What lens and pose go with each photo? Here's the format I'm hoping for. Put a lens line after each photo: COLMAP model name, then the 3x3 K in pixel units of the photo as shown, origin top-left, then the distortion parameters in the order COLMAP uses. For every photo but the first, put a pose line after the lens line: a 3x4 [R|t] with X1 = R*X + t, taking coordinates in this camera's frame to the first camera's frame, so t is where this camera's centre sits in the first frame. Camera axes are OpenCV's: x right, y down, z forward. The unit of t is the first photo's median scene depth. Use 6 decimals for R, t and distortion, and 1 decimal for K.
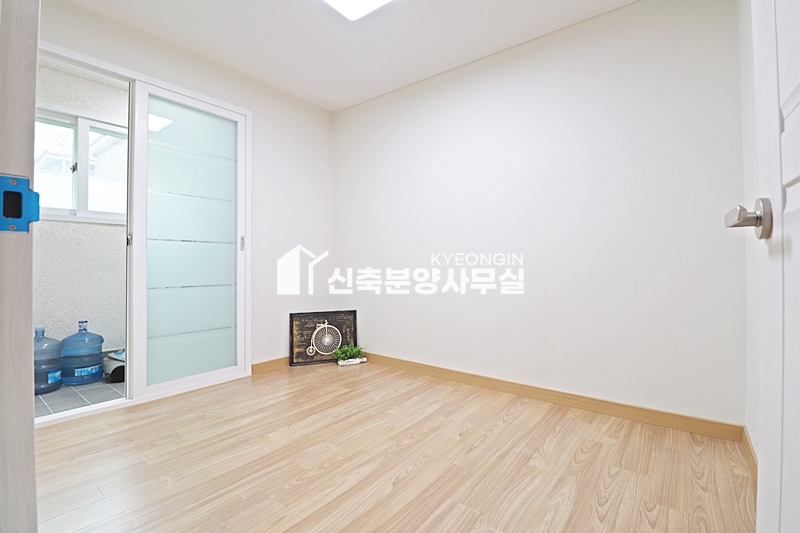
lens RADIAL K [[368.7, 0, 399.7], [0, 368.7, 263.5], [0, 0, 1]] dist [-0.014191, -0.003198]
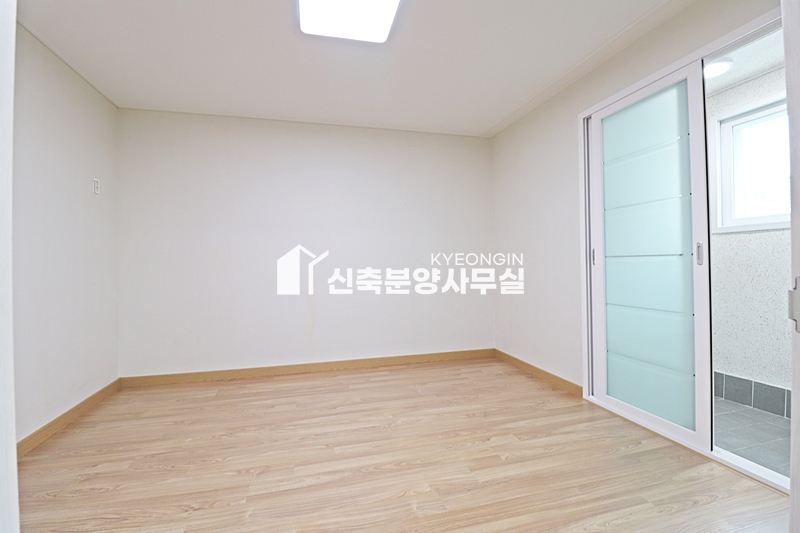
lens RADIAL K [[368.7, 0, 400.9], [0, 368.7, 262.9], [0, 0, 1]] dist [-0.014191, -0.003198]
pose [[-0.599062, -0.000554, -0.800703, 0.429575], [0.003424, 0.999989, -0.003254, -0.038172], [0.800696, -0.004691, -0.599053, 0.969885]]
